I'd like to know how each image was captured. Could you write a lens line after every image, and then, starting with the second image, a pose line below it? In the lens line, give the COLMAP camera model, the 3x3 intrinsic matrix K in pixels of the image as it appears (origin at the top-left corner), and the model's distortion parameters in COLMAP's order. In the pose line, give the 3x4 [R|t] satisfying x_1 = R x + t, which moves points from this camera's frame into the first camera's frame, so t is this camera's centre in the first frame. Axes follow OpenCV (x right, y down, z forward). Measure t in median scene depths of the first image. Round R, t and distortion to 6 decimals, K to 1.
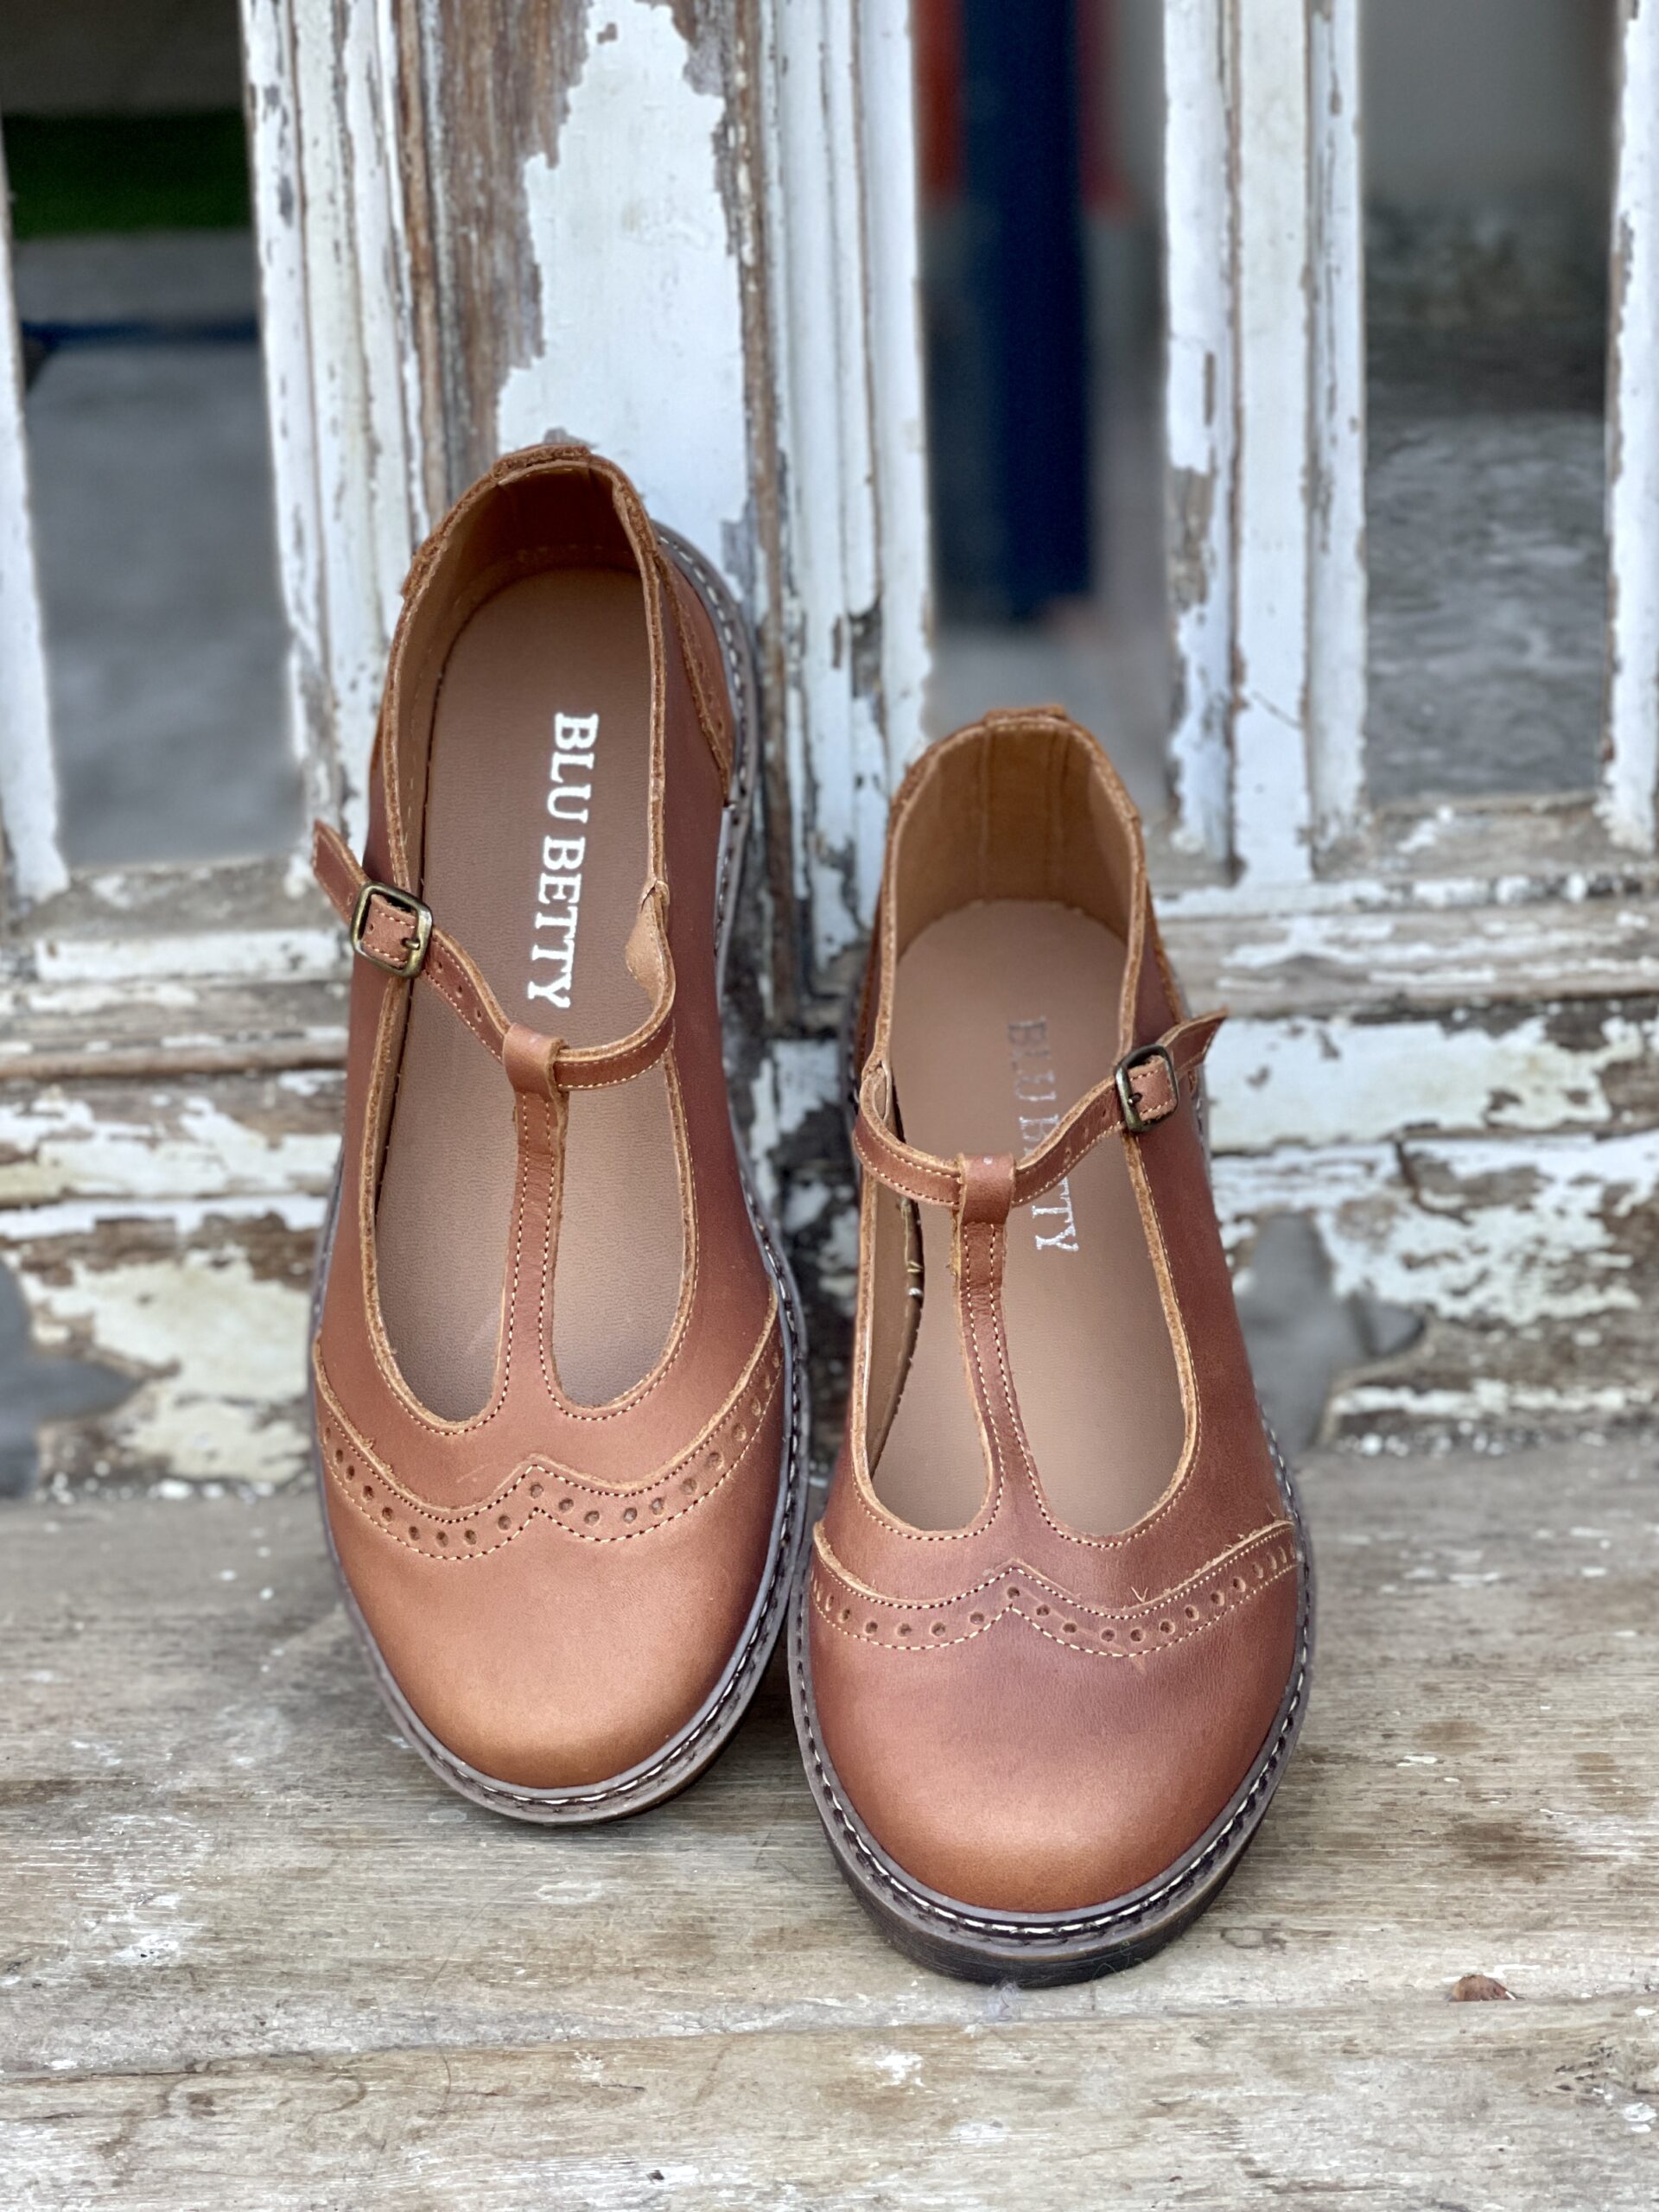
lens RADIAL K [[5258.3, 0, 792.7], [0, 5258.3, 1080.4], [0, 0, 1]] dist [0.144148, 0.000000]
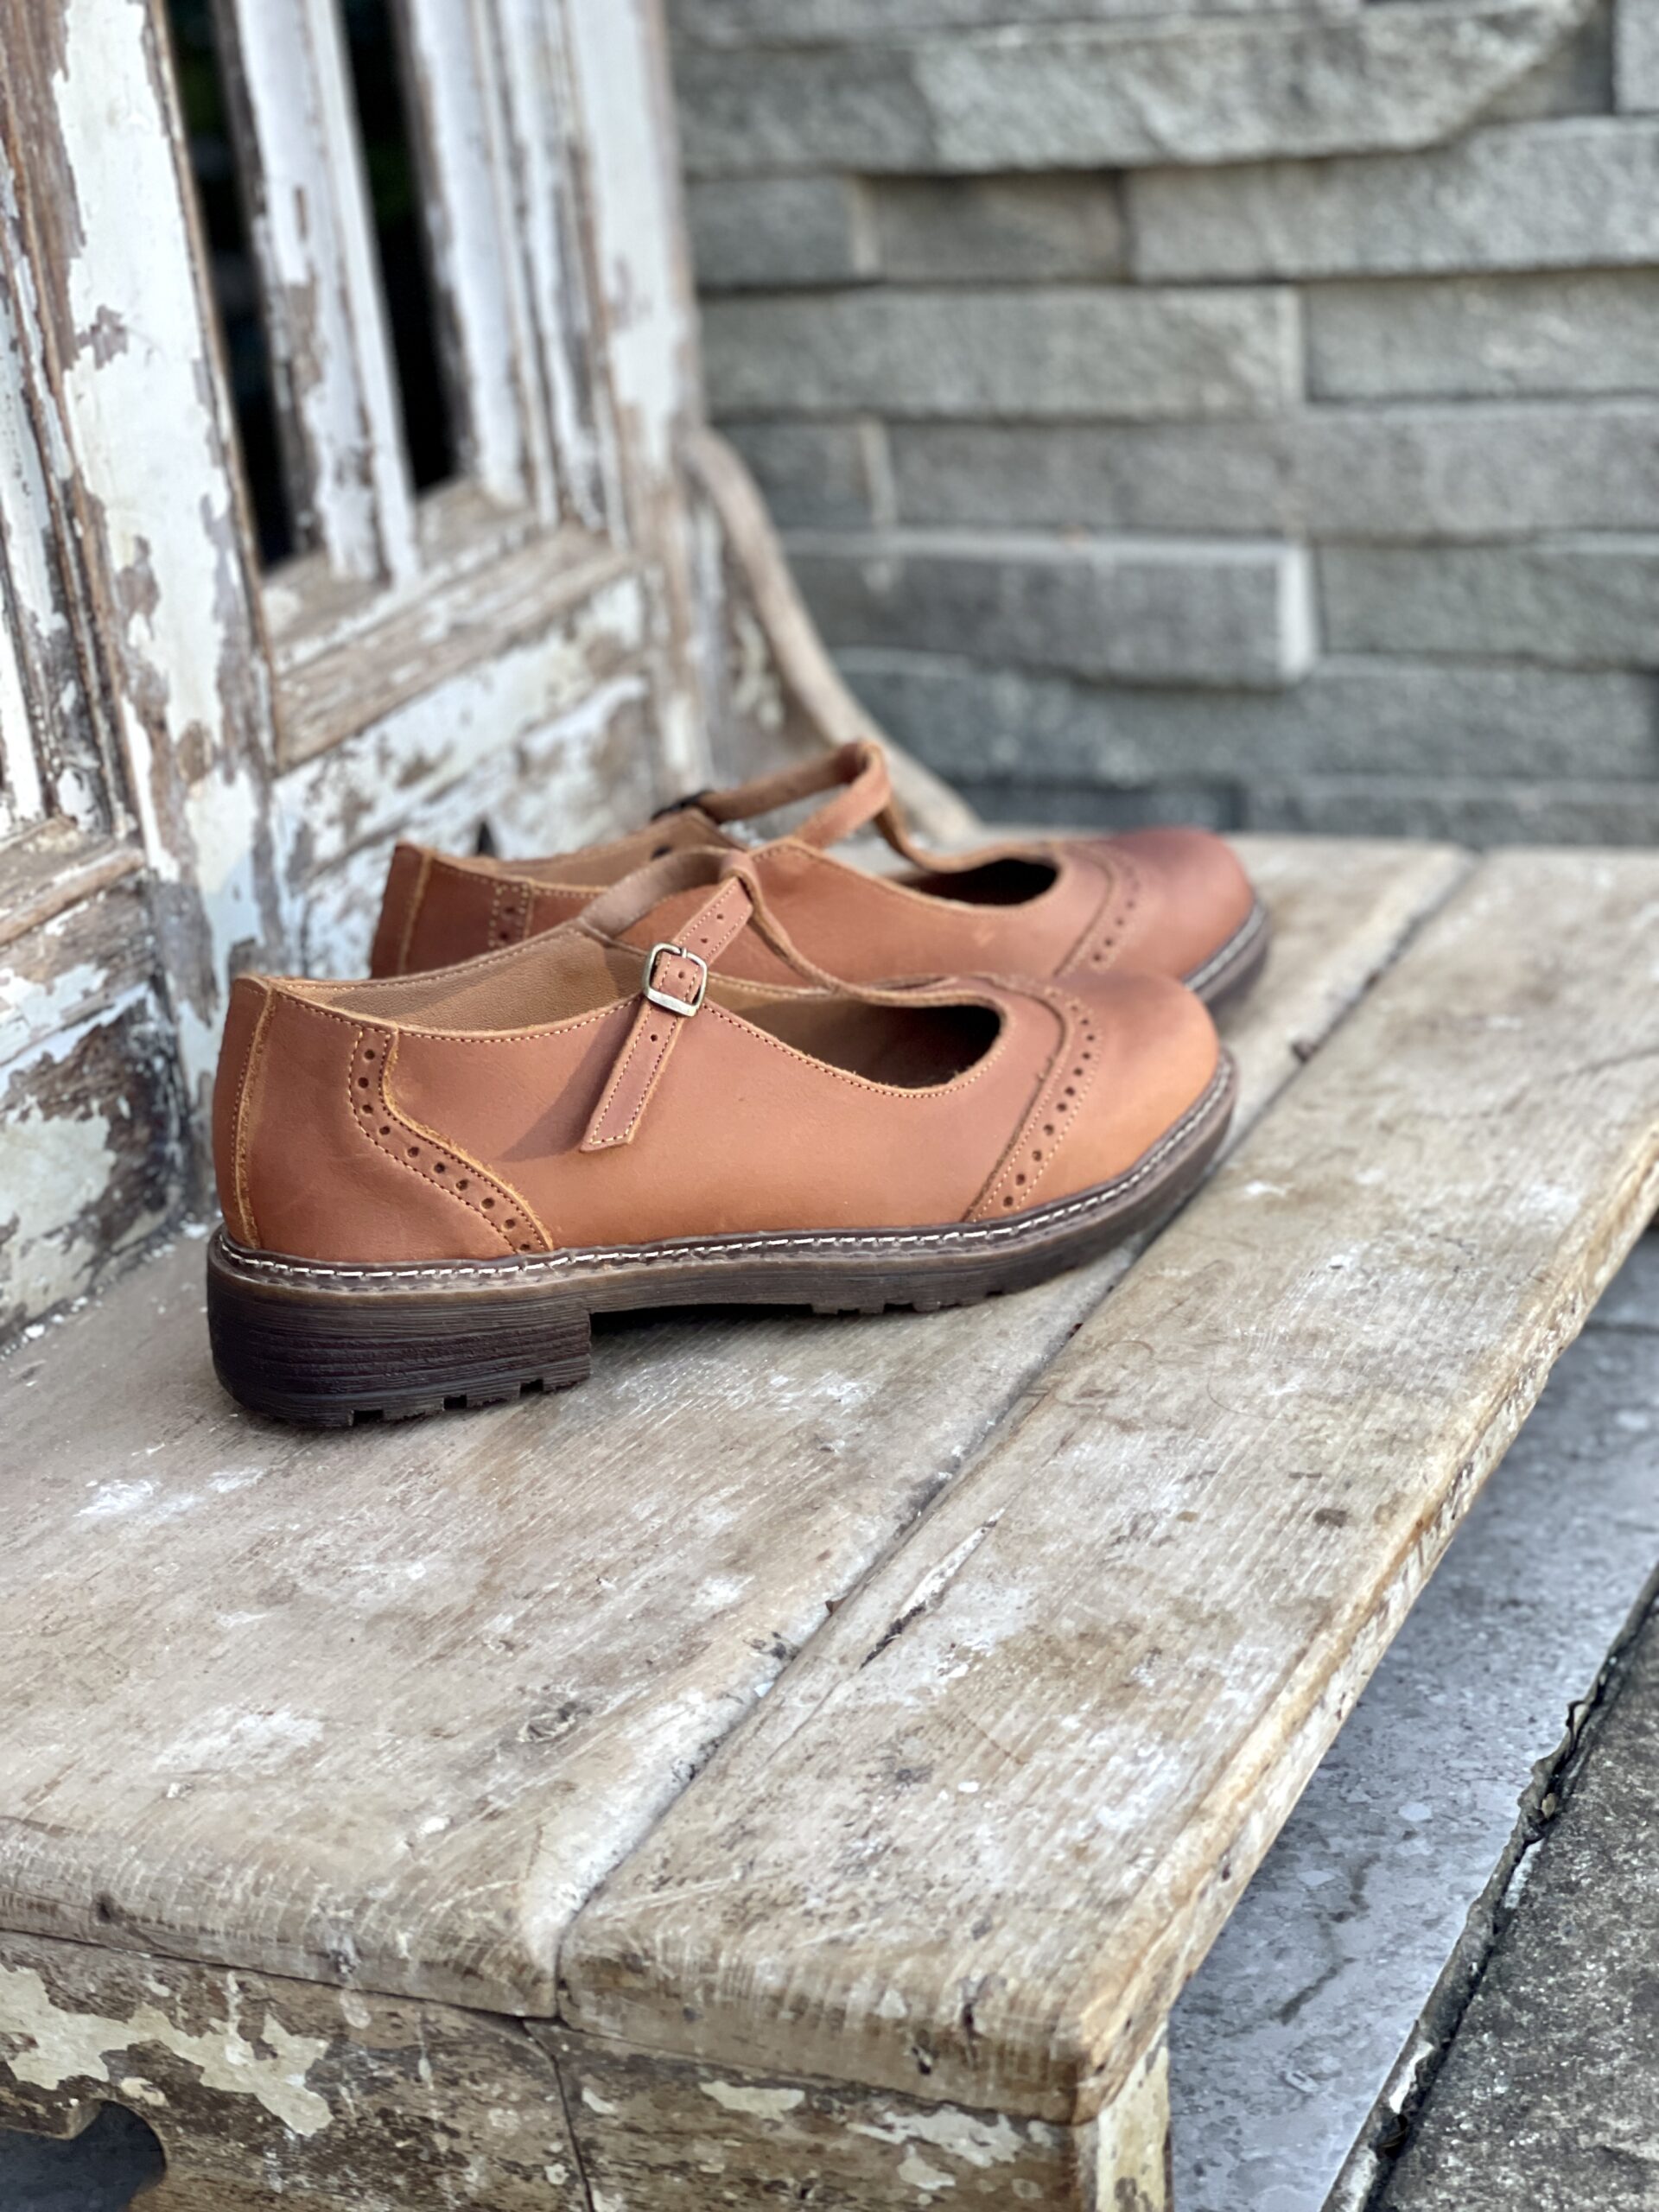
lens RADIAL K [[4128.6, 0, 753.5], [0, 4128.6, 1040.8], [0, 0, 1]] dist [0.153629, 0.000000]
pose [[0.448848, -0.316060, 0.835848, -0.806196], [0.363745, 0.918986, 0.152168, -0.060273], [-0.816226, 0.235735, 0.527450, 0.421742]]
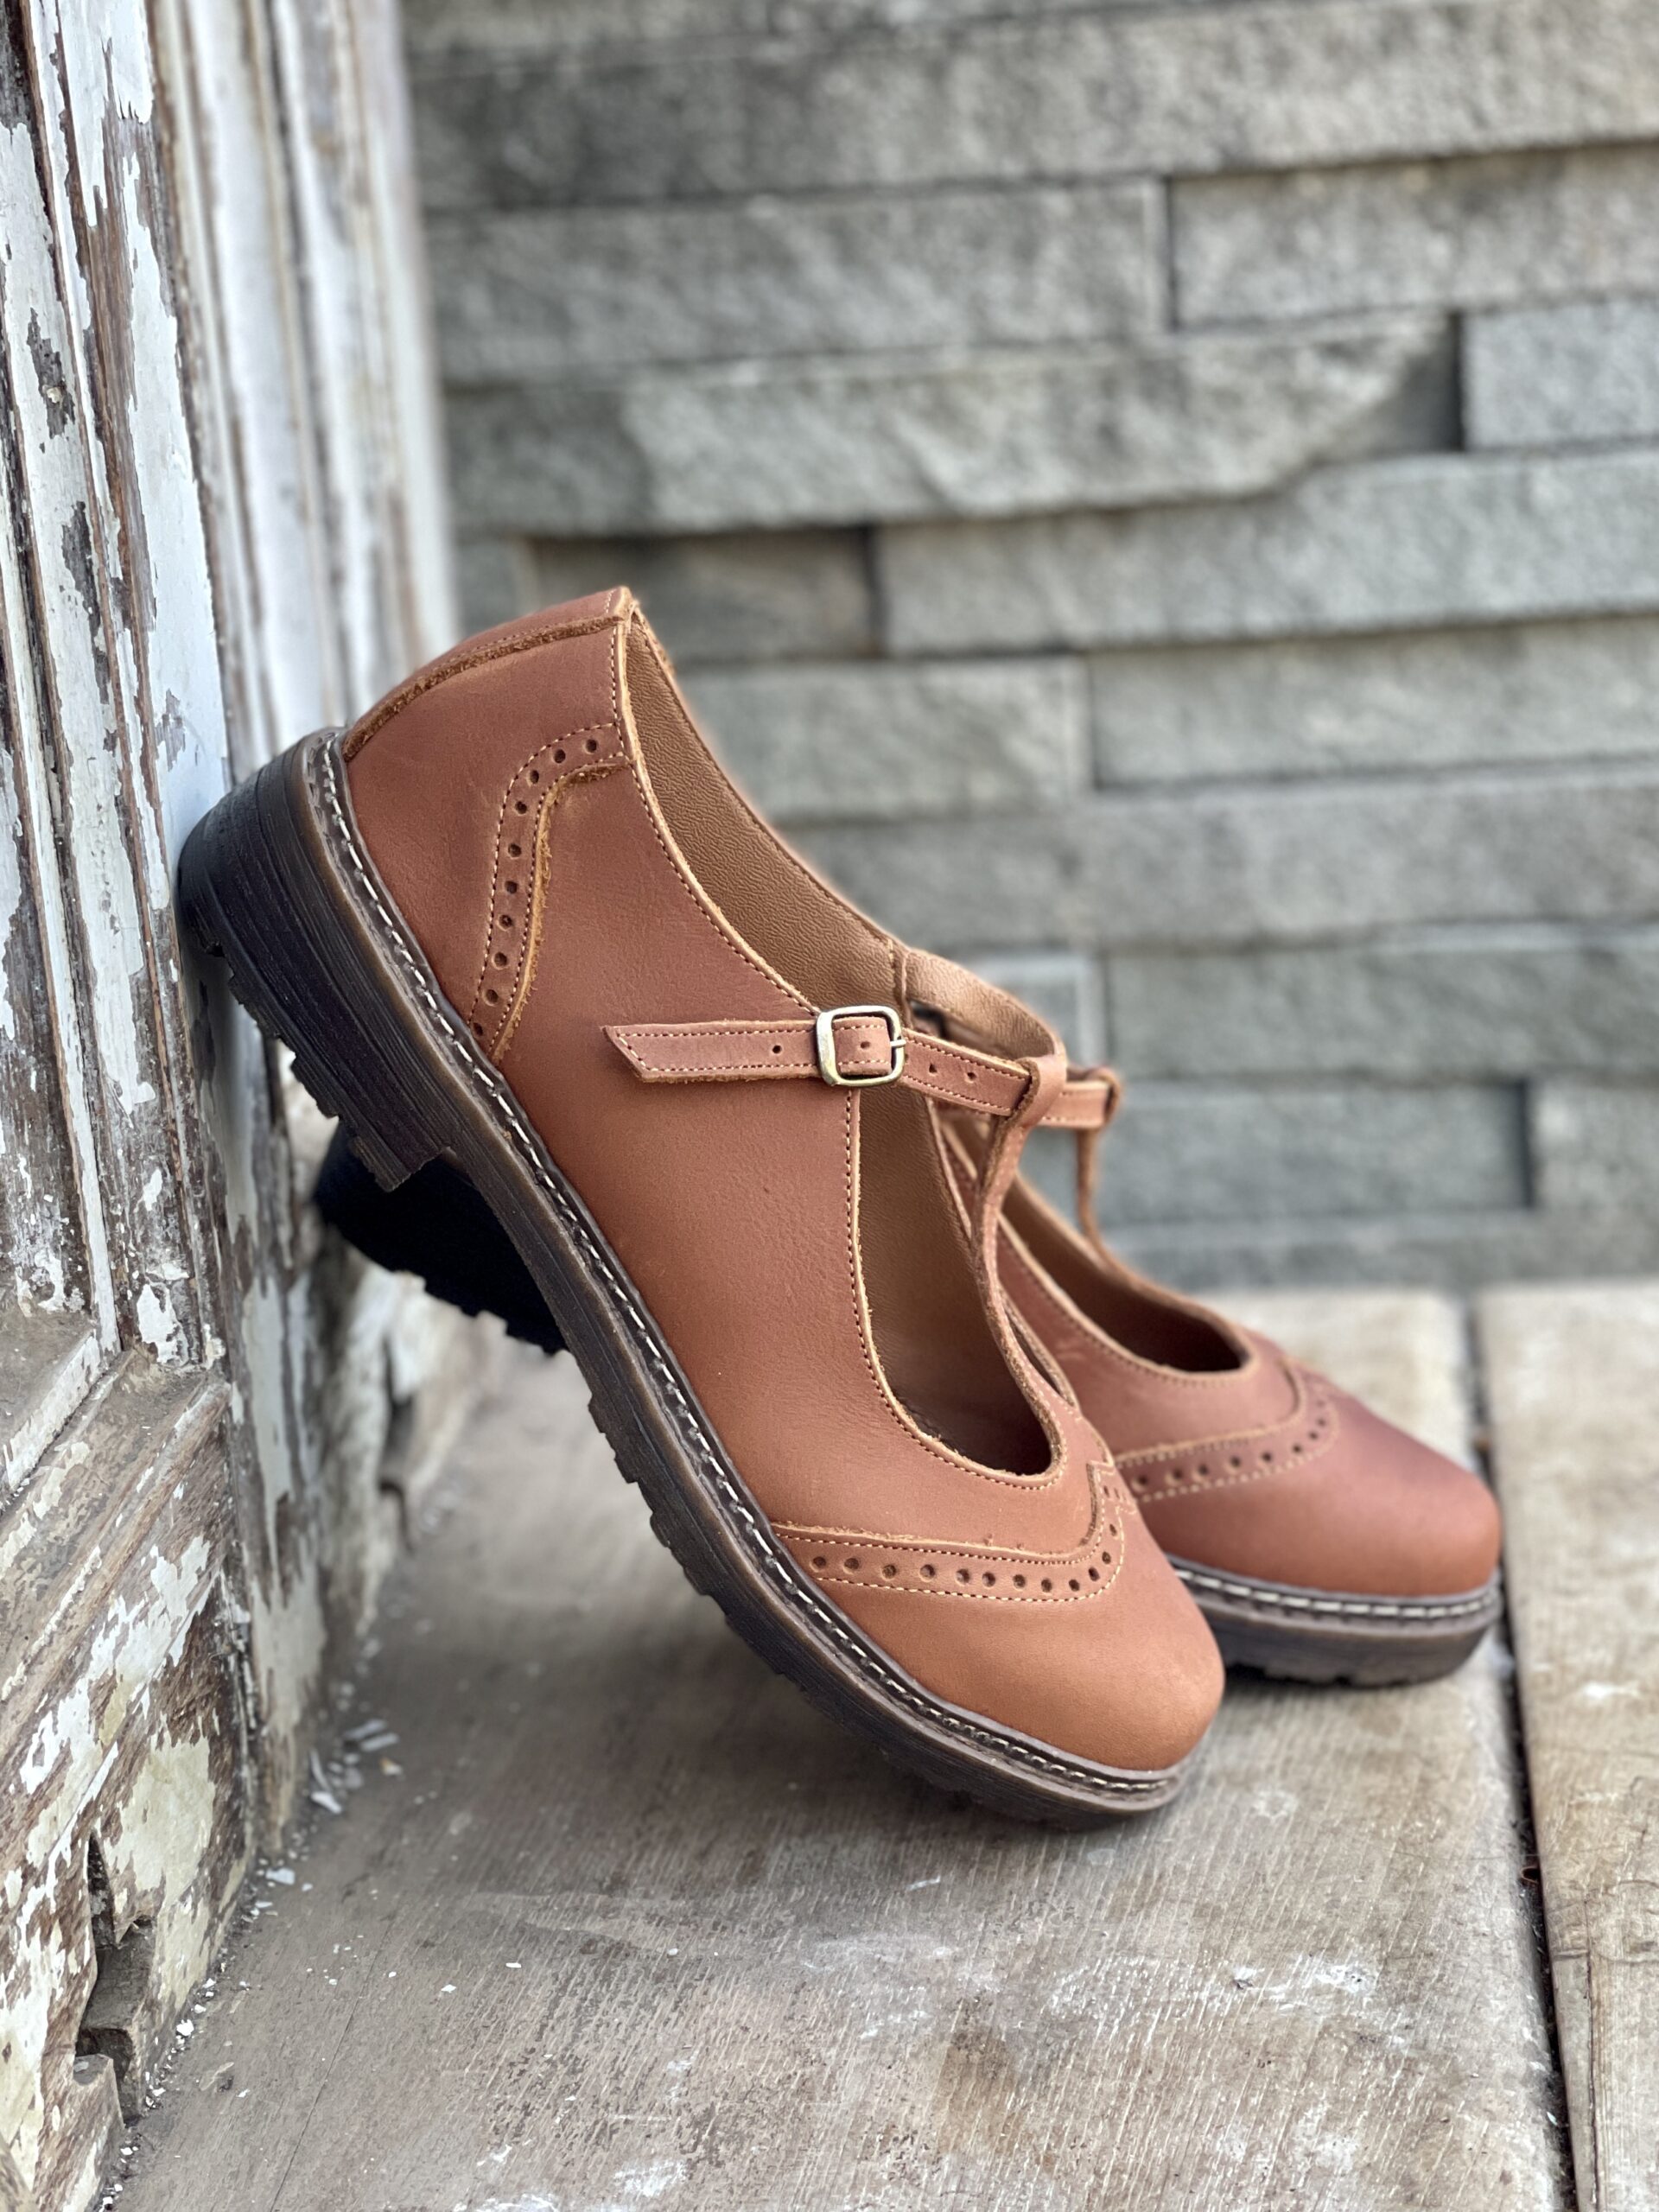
lens RADIAL K [[4971.2, 0, 709.3], [0, 4971.2, 1123.9], [0, 0, 1]] dist [0.135657, 0.000000]
pose [[0.142674, -0.246006, 0.958710, -0.880722], [0.379705, 0.908112, 0.176515, -0.171275], [-0.914040, 0.338843, 0.222974, 0.737148]]
